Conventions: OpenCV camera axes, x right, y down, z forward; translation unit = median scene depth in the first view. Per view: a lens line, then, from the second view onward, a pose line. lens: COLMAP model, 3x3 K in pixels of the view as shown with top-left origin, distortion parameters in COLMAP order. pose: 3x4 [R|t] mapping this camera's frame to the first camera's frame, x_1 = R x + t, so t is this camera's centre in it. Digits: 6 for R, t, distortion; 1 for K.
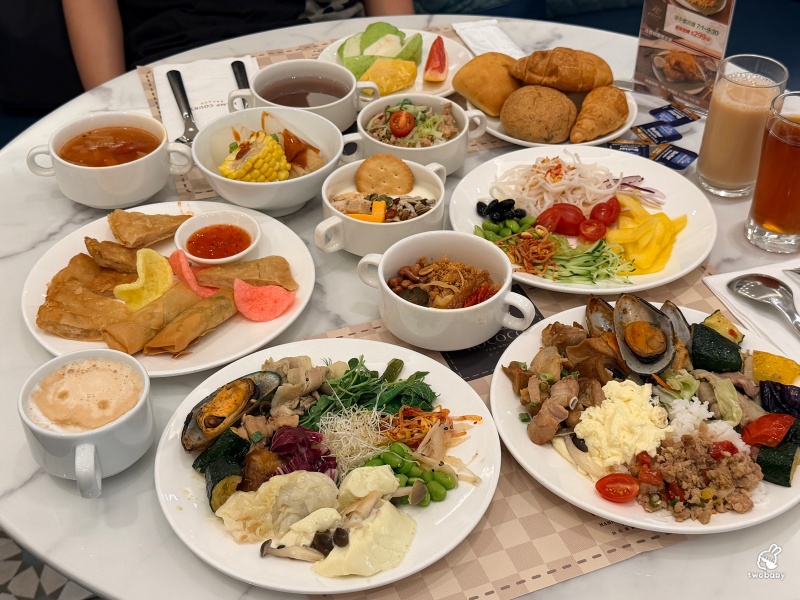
lens RADIAL K [[1088.0, 0, 398.4], [0, 1088.0, 300.3], [0, 0, 1]] dist [0.102886, 0.000000]
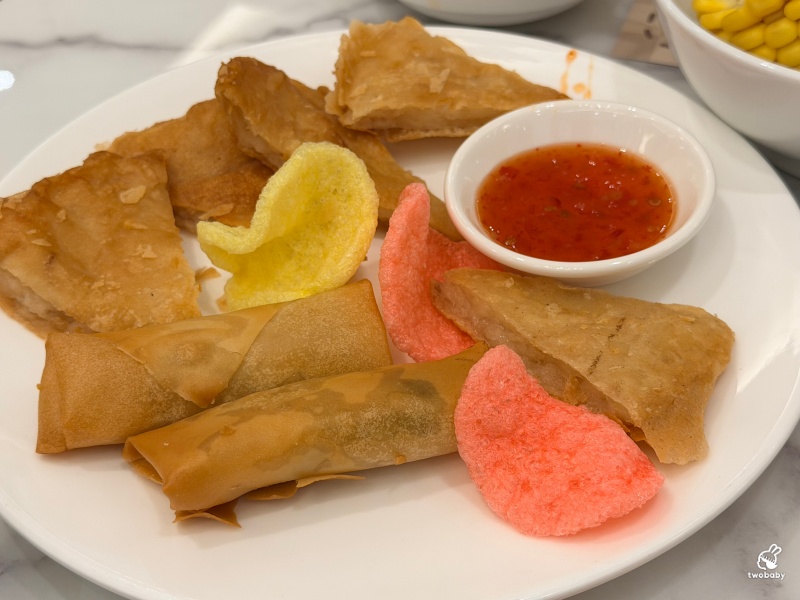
lens RADIAL K [[1340.9, 0, 401.3], [0, 1340.9, 298.9], [0, 0, 1]] dist [0.134566, 0.000000]
pose [[0.771212, 0.401947, -0.493631, 0.004238], [-0.348479, 0.915506, 0.201028, -0.105871], [0.532724, 0.016985, 0.846119, 0.754982]]
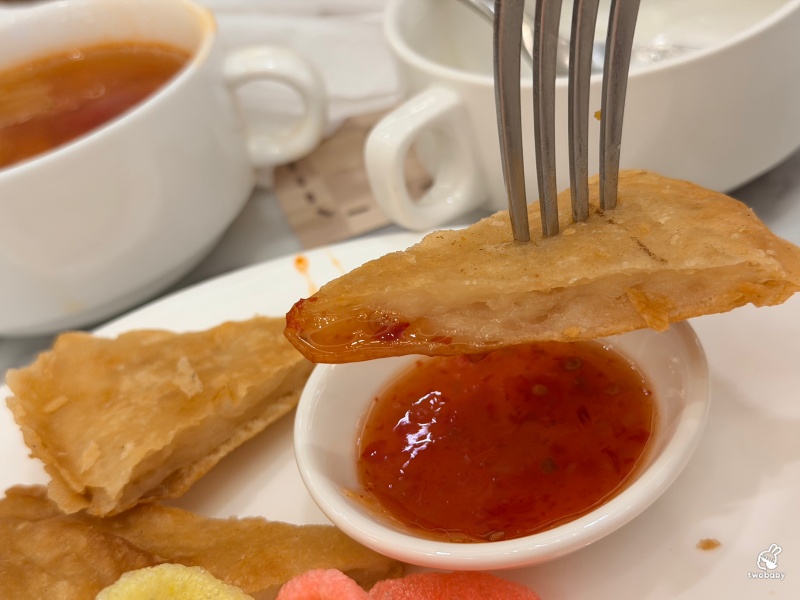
lens RADIAL K [[1139.7, 0, 399.9], [0, 1139.7, 300.6], [0, 0, 1]] dist [0.073992, 0.000000]
pose [[0.974199, -0.181989, -0.133480, -0.179139], [0.180394, 0.983300, -0.024048, -0.086209], [0.135627, -0.000651, 0.990760, 0.921289]]
